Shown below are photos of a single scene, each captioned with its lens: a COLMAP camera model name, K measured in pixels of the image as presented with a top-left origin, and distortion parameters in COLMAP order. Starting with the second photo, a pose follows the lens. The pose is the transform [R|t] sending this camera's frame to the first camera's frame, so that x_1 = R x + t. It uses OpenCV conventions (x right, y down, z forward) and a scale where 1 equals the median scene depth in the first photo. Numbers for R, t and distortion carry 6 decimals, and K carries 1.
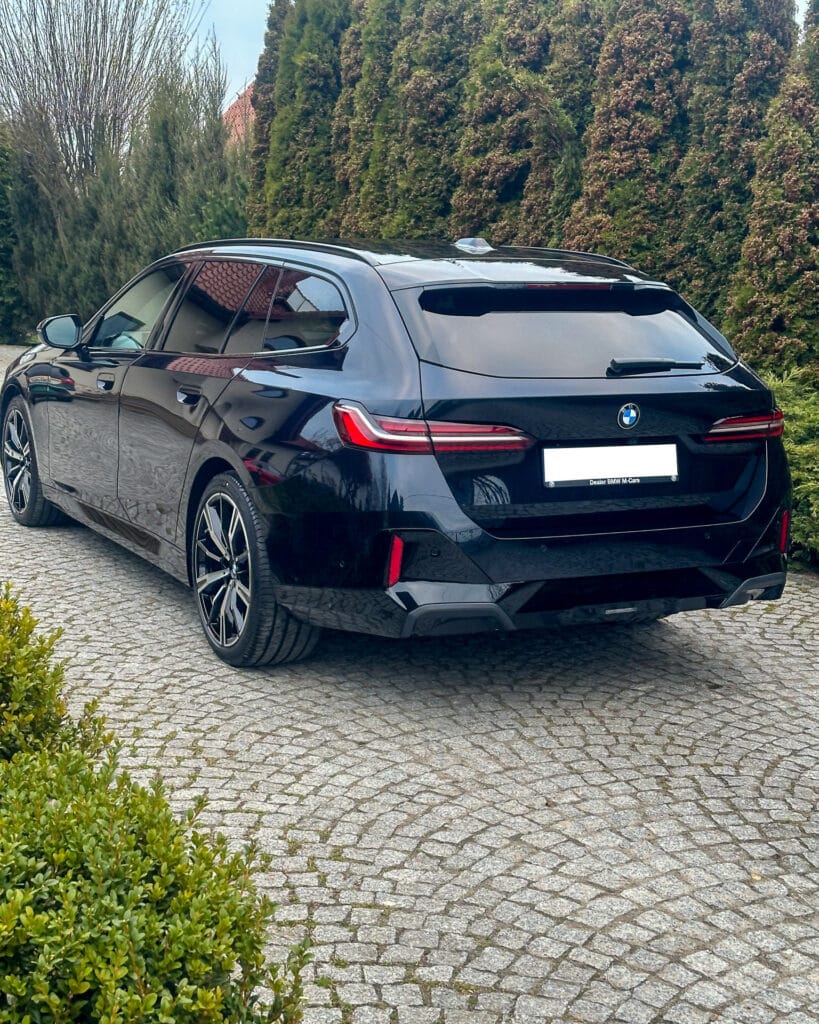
lens RADIAL K [[1522.7, 0, 409.5], [0, 1522.7, 512.0], [0, 0, 1]] dist [0.179500, -0.269211]
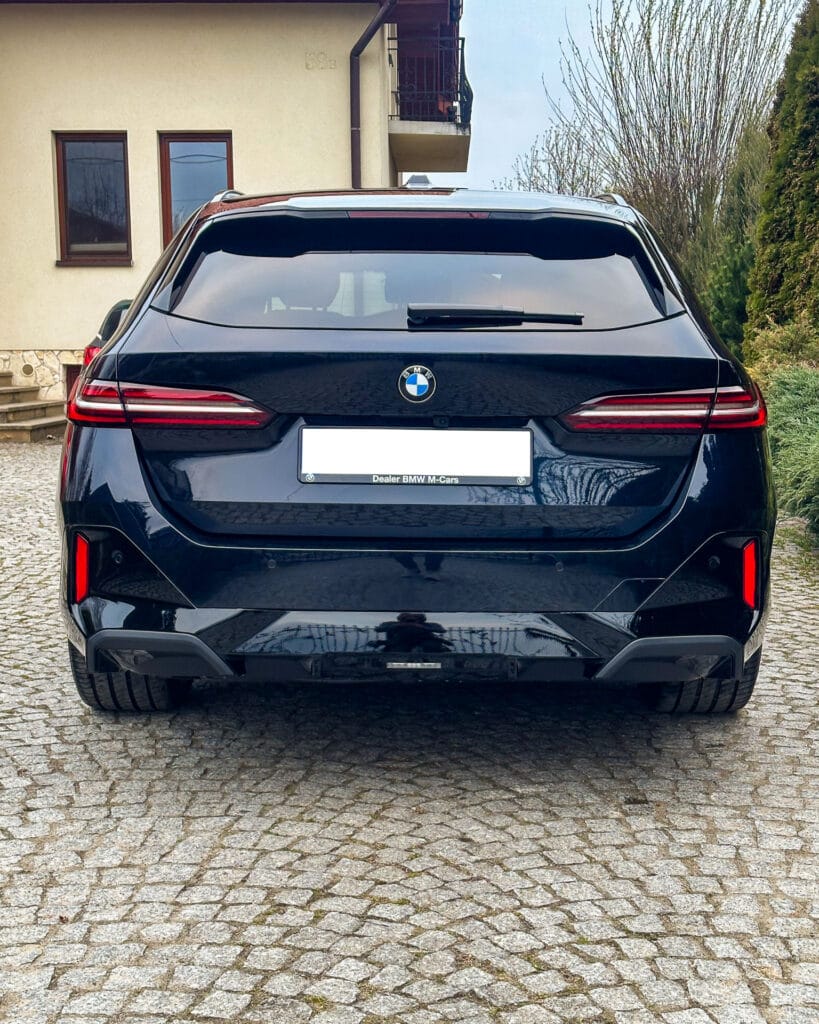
lens RADIAL K [[1536.0, 0, 440.9], [0, 1536.0, 511.1], [0, 0, 1]] dist [0.186061, -0.032432]
pose [[0.884182, 0.032758, -0.465993, 0.470021], [-0.062983, 0.996790, -0.049434, 0.028377], [0.462877, 0.073058, 0.883406, 0.381175]]
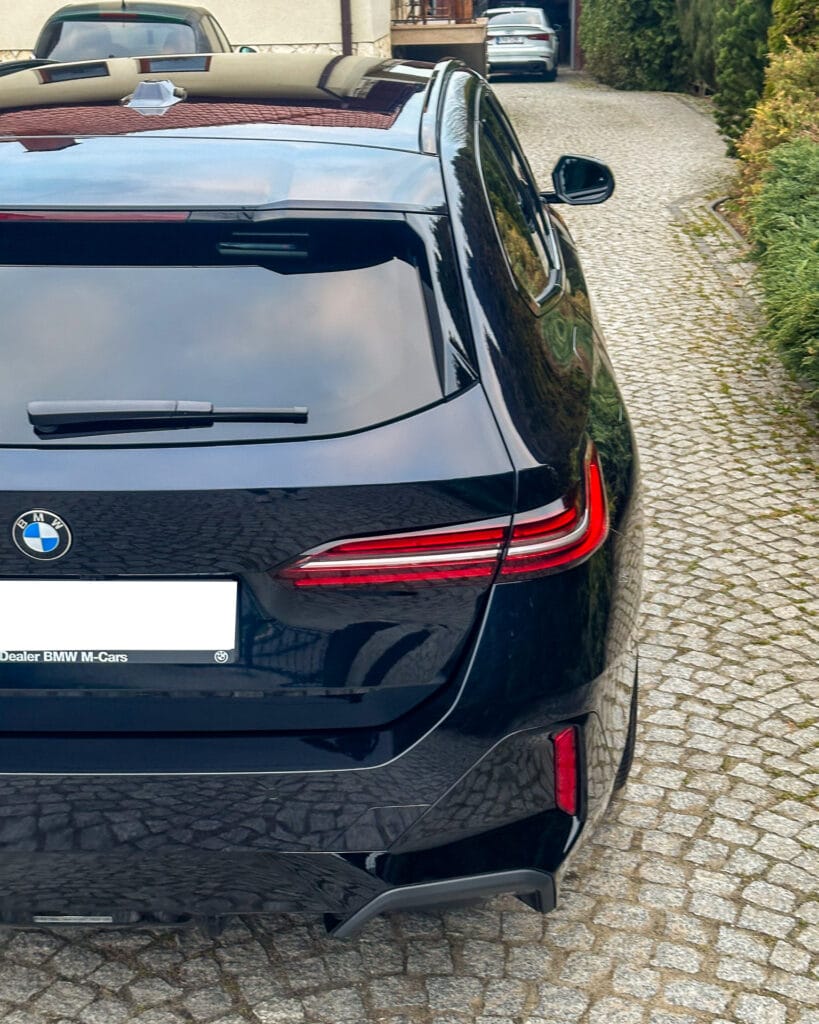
lens RADIAL K [[1510.0, 0, 410.6], [0, 1510.0, 517.3], [0, 0, 1]] dist [0.170438, -0.141828]
pose [[0.858523, 0.137797, -0.493913, 0.448699], [-0.049548, 0.981002, 0.187565, -0.154303], [0.510375, -0.136557, 0.849040, 0.657237]]
